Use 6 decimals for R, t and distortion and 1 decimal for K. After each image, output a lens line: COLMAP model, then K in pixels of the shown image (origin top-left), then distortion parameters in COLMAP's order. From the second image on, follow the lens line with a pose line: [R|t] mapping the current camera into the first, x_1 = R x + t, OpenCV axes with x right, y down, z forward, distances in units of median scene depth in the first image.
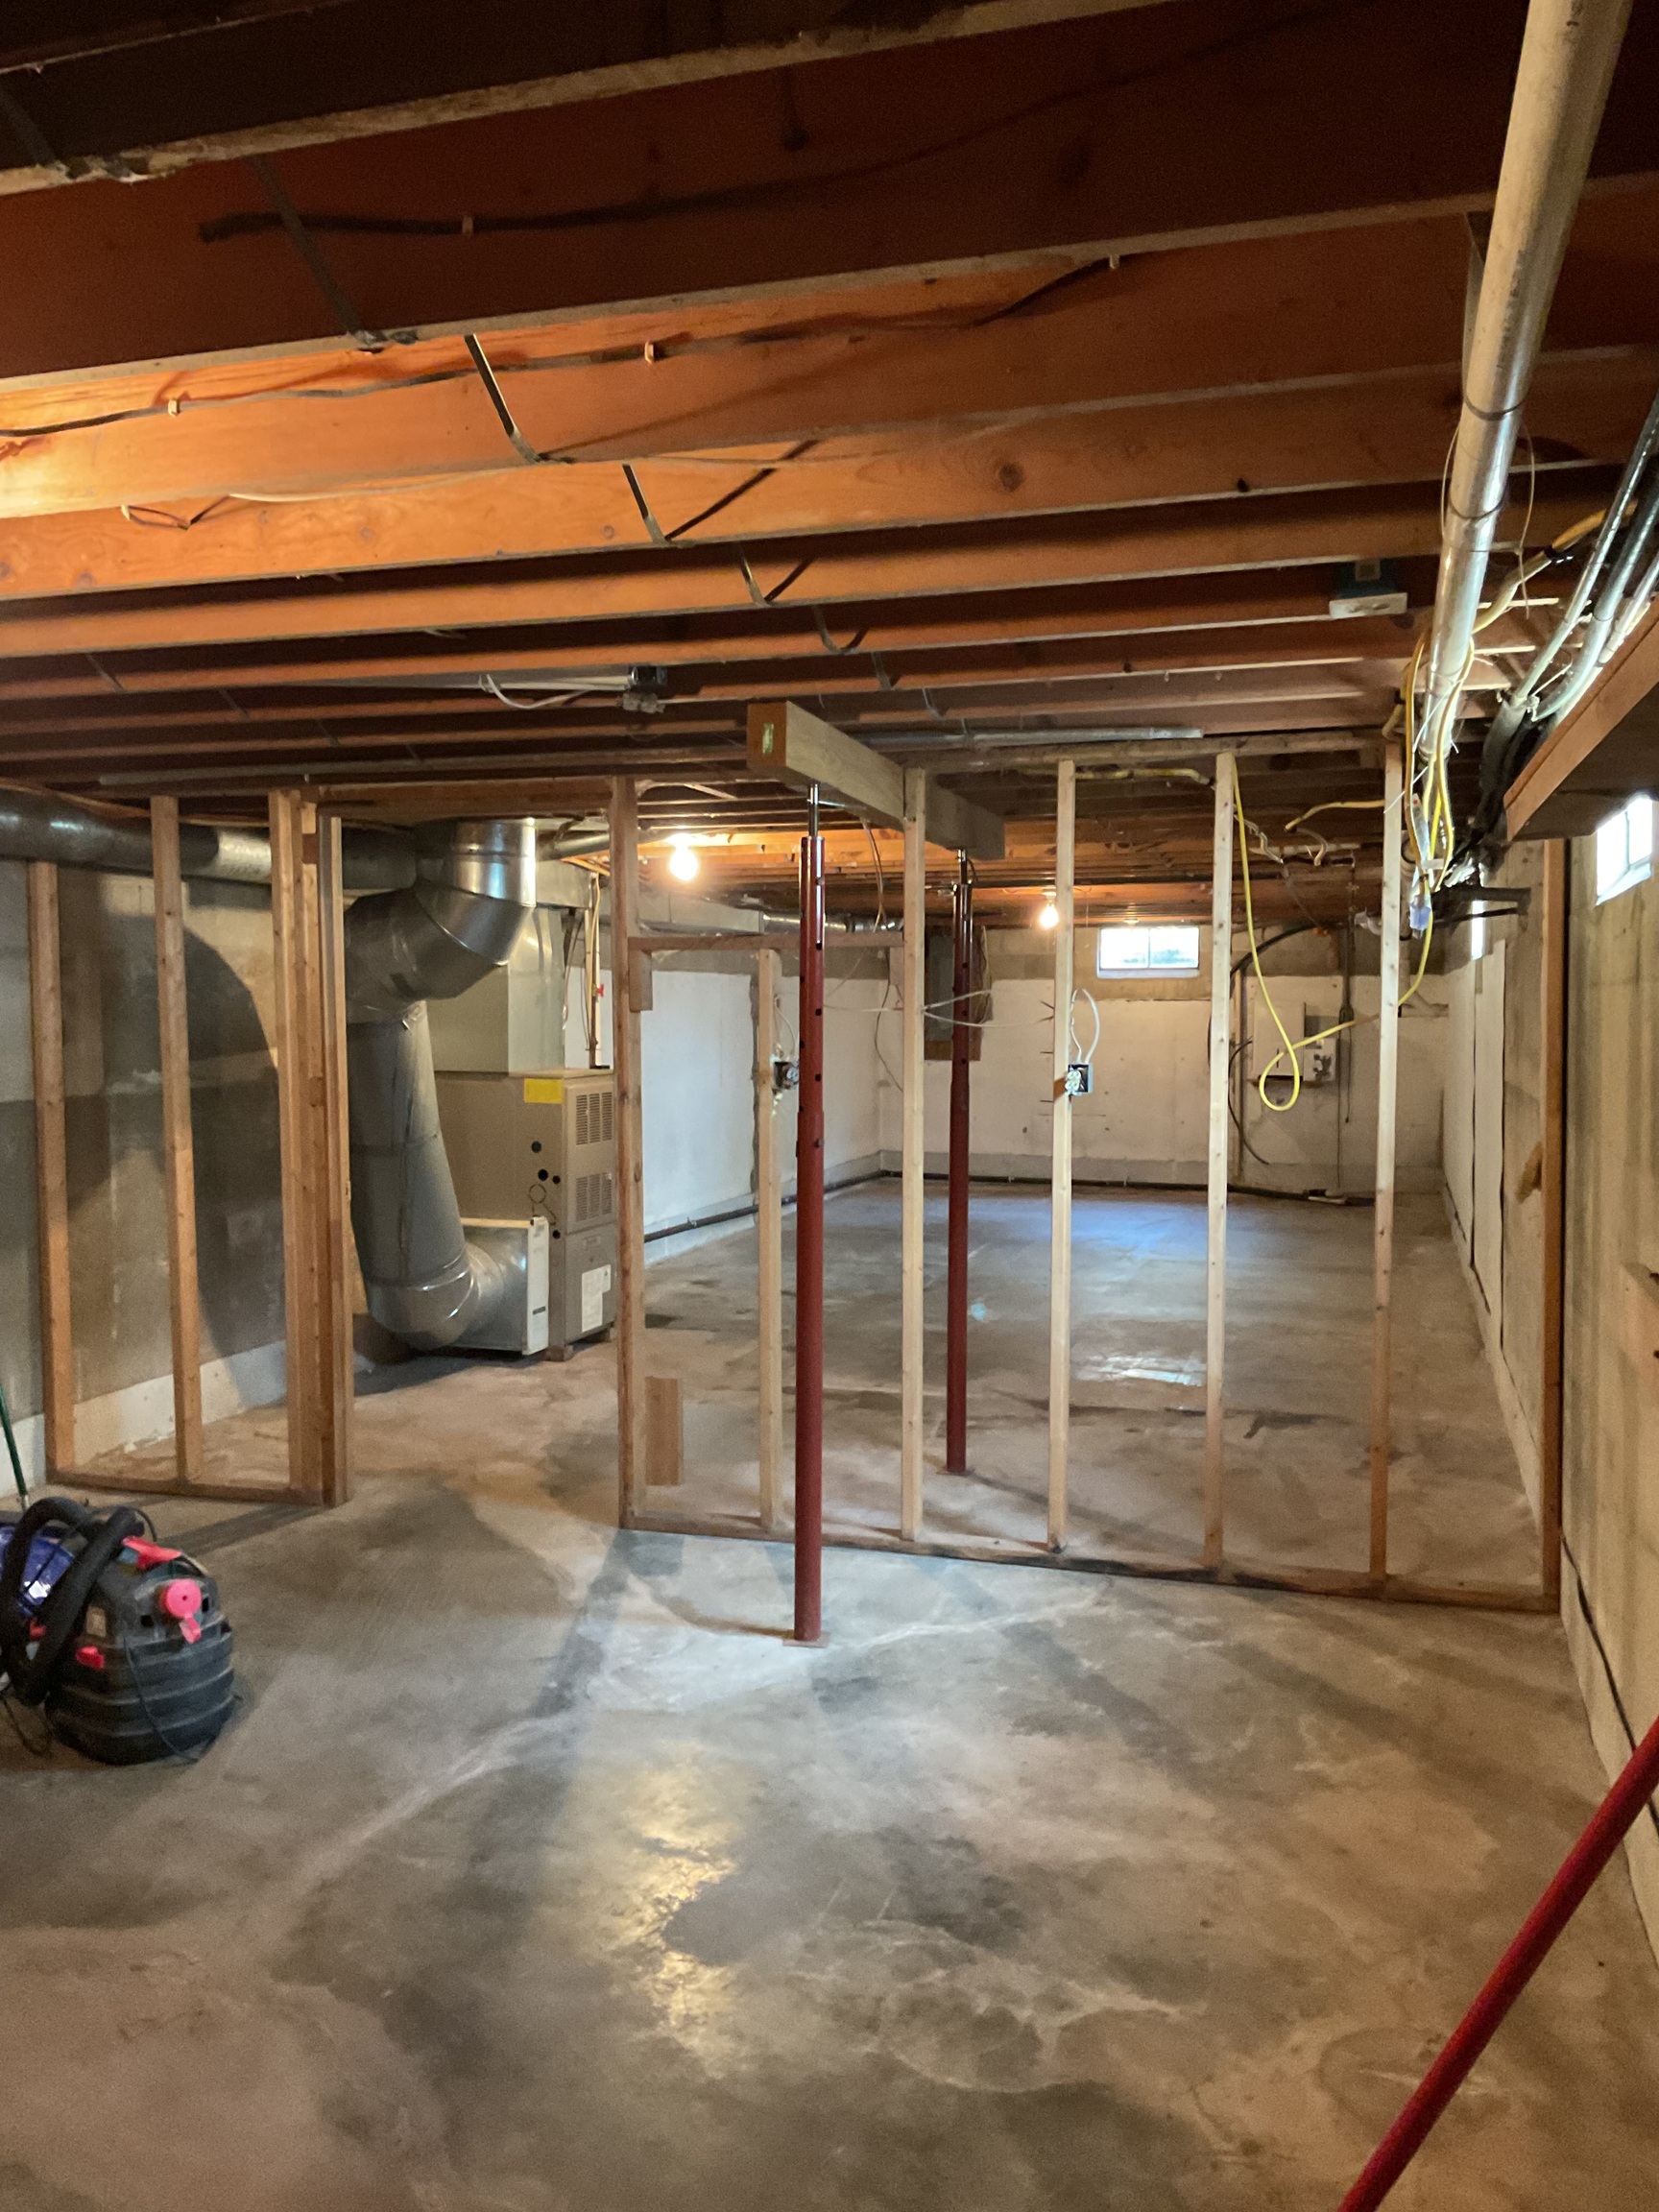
lens RADIAL K [[1833.9, 0, 829.5], [0, 1833.9, 1106.0], [0, 0, 1]] dist [0.118845, -0.245722]
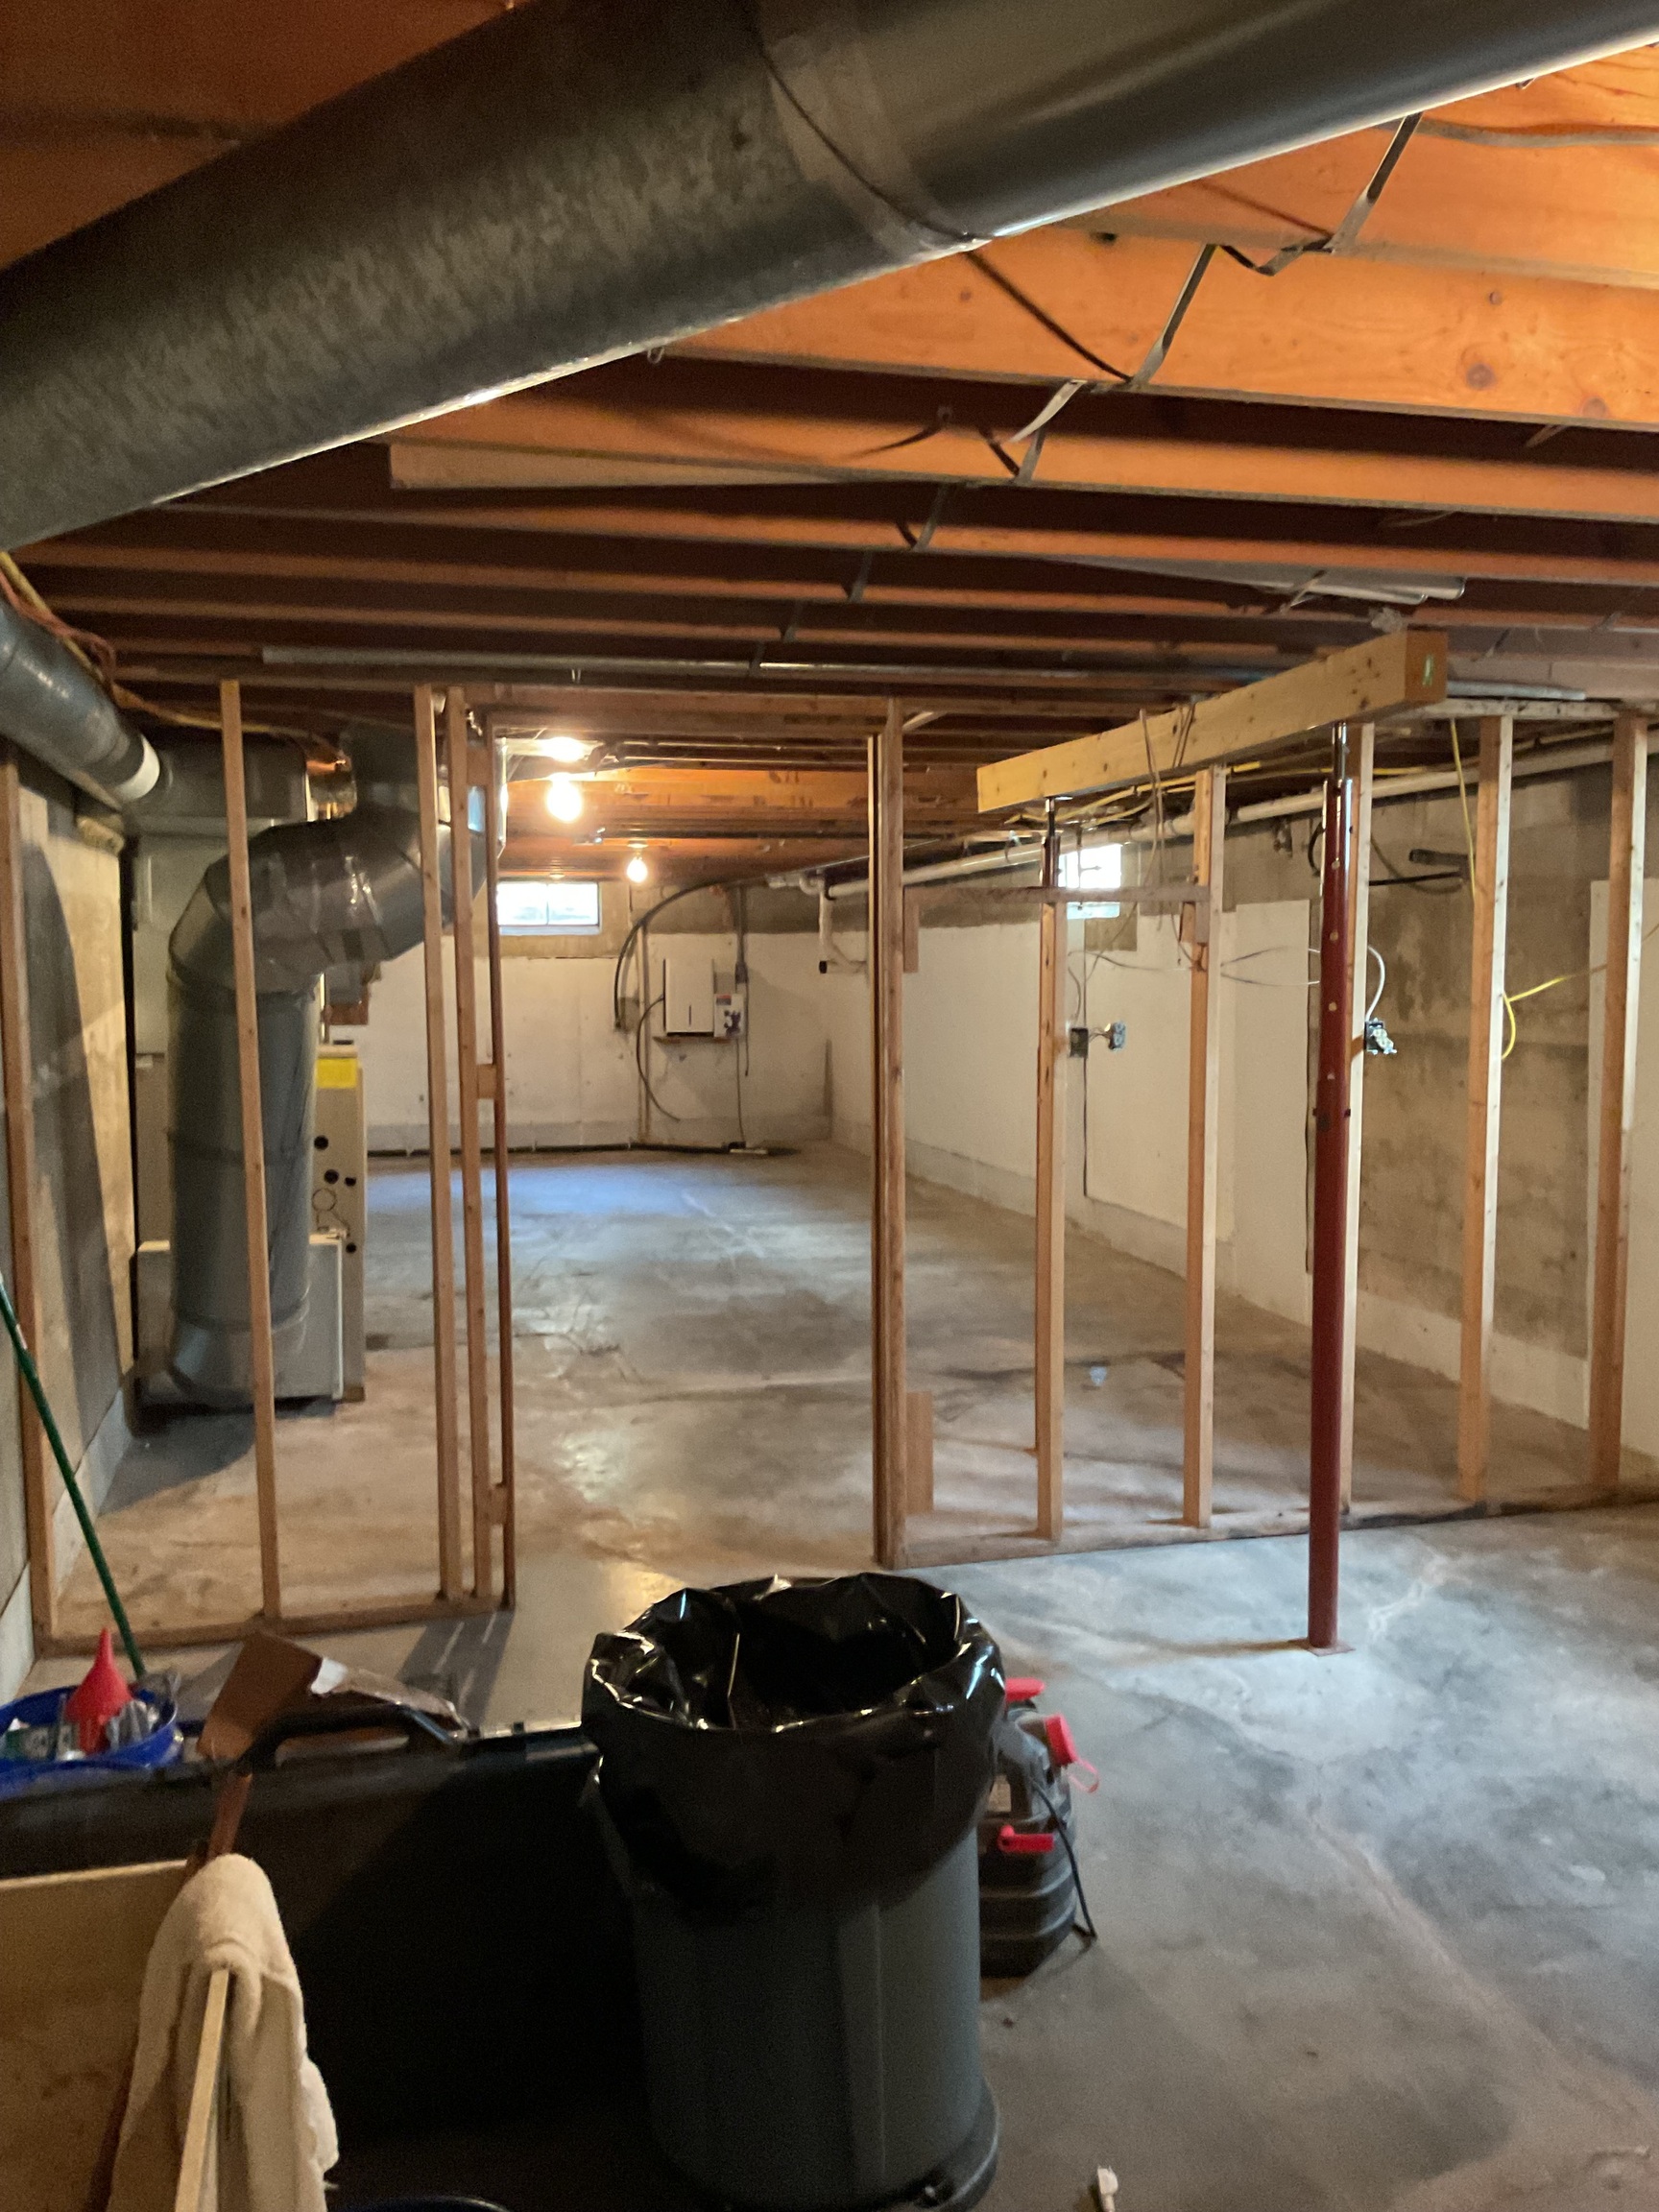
lens RADIAL K [[1833.9, 0, 829.5], [0, 1833.9, 1106.0], [0, 0, 1]] dist [0.118845, -0.245722]
pose [[0.851655, -0.049366, 0.521772, -0.637405], [0.037216, 0.998737, 0.033748, -0.021337], [-0.522780, -0.009323, 0.852417, 0.306404]]
